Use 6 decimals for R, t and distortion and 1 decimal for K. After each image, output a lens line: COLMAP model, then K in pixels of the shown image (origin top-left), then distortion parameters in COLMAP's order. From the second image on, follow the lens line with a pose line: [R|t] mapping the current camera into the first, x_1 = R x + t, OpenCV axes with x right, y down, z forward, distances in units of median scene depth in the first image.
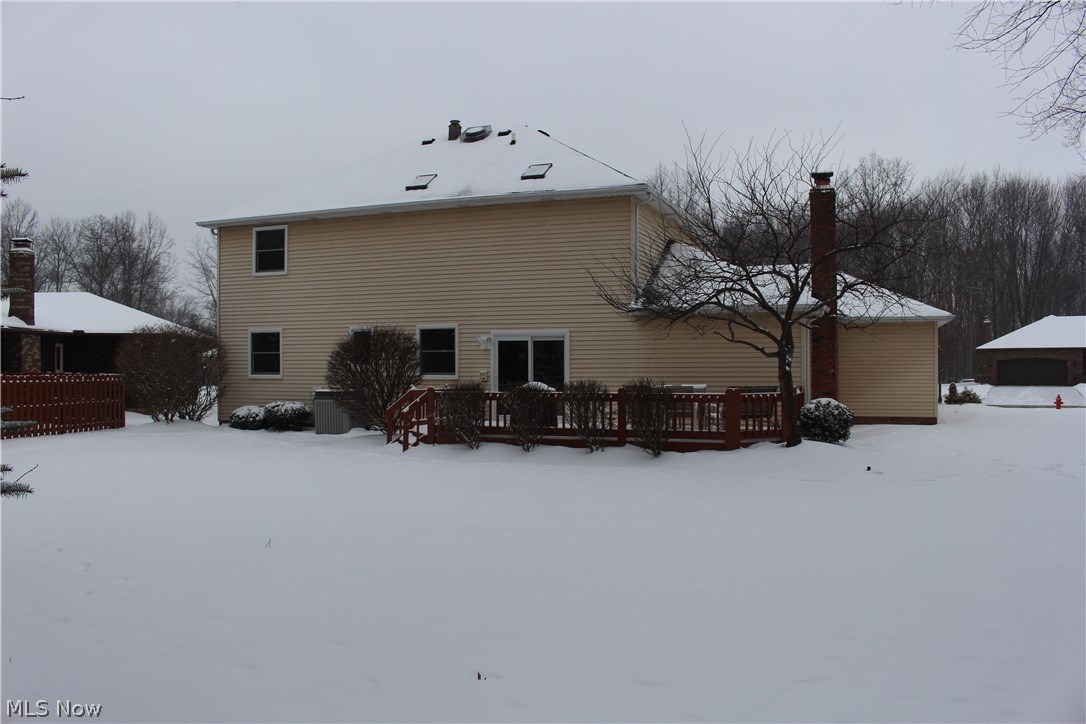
lens RADIAL K [[890.5, 0, 538.4], [0, 890.5, 363.6], [0, 0, 1]] dist [-0.129086, 0.059012]
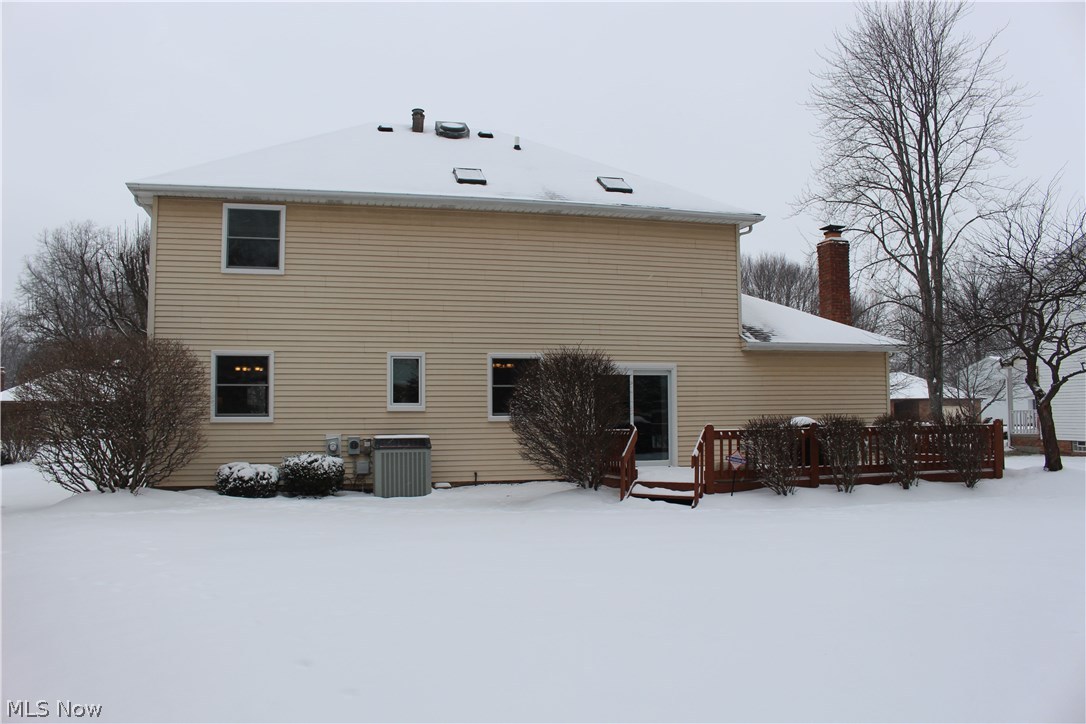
lens RADIAL K [[890.5, 0, 542.5], [0, 890.5, 362.1], [0, 0, 1]] dist [-0.129086, 0.059012]
pose [[0.806554, 0.032086, 0.590289, -0.553857], [0.004853, 0.998133, -0.060885, 0.013324], [-0.591141, 0.051971, 0.804892, 0.324100]]
